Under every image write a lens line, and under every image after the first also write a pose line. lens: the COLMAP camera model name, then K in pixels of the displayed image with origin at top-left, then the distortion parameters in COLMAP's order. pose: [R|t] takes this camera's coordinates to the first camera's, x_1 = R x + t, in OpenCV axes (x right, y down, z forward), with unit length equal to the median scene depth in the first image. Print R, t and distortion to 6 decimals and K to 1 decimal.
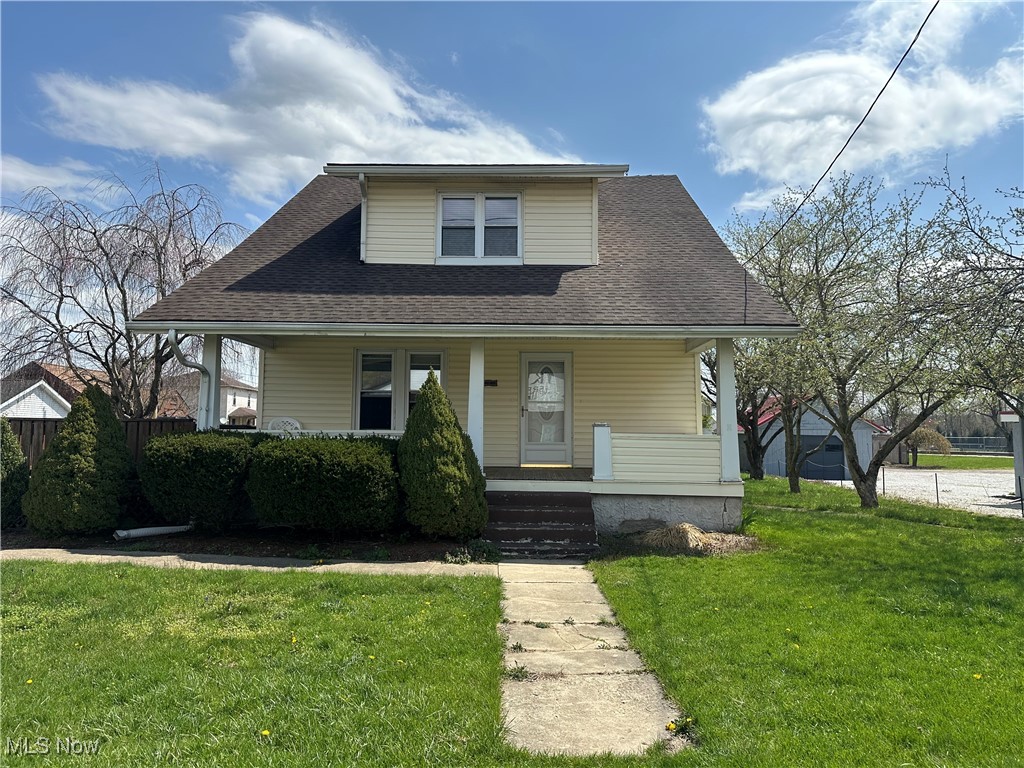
lens RADIAL K [[721.1, 0, 512.1], [0, 721.1, 369.8], [0, 0, 1]] dist [0.131548, -0.163613]
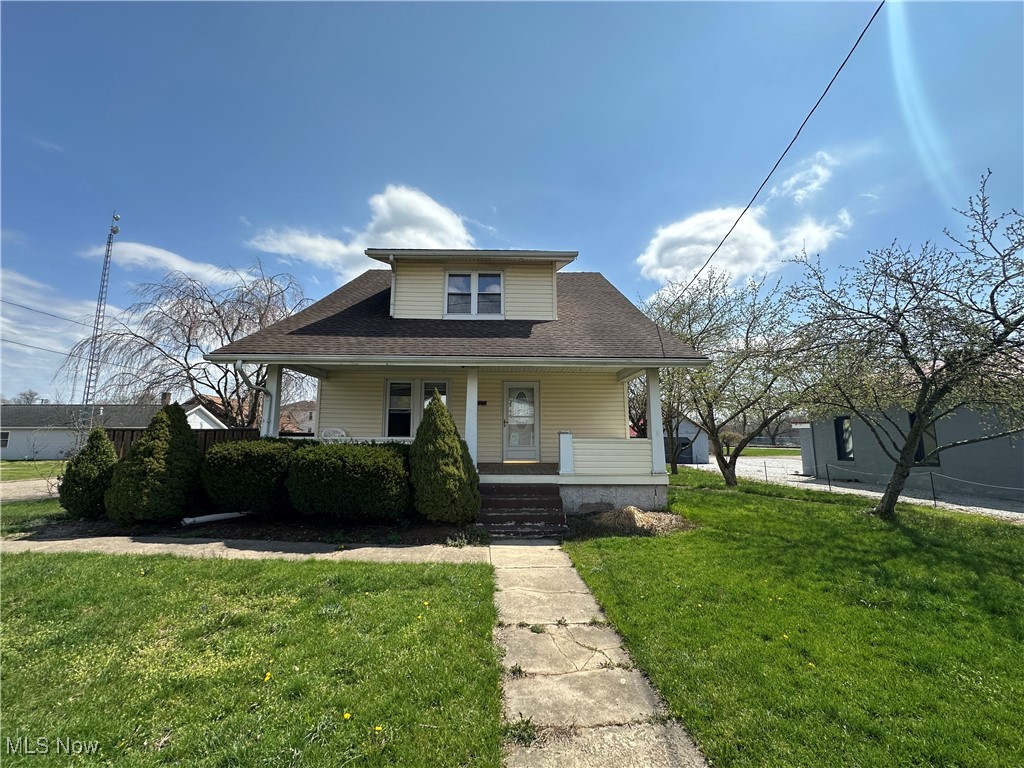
lens RADIAL K [[406.8, 0, 512.0], [0, 406.8, 384.0], [0, 0, 1]] dist [0.000386, 0.000091]
pose [[0.998707, 0.000935, 0.050834, -0.014058], [0.001204, 0.999116, -0.042018, 0.018435], [-0.050828, 0.042024, 0.997823, 0.254287]]
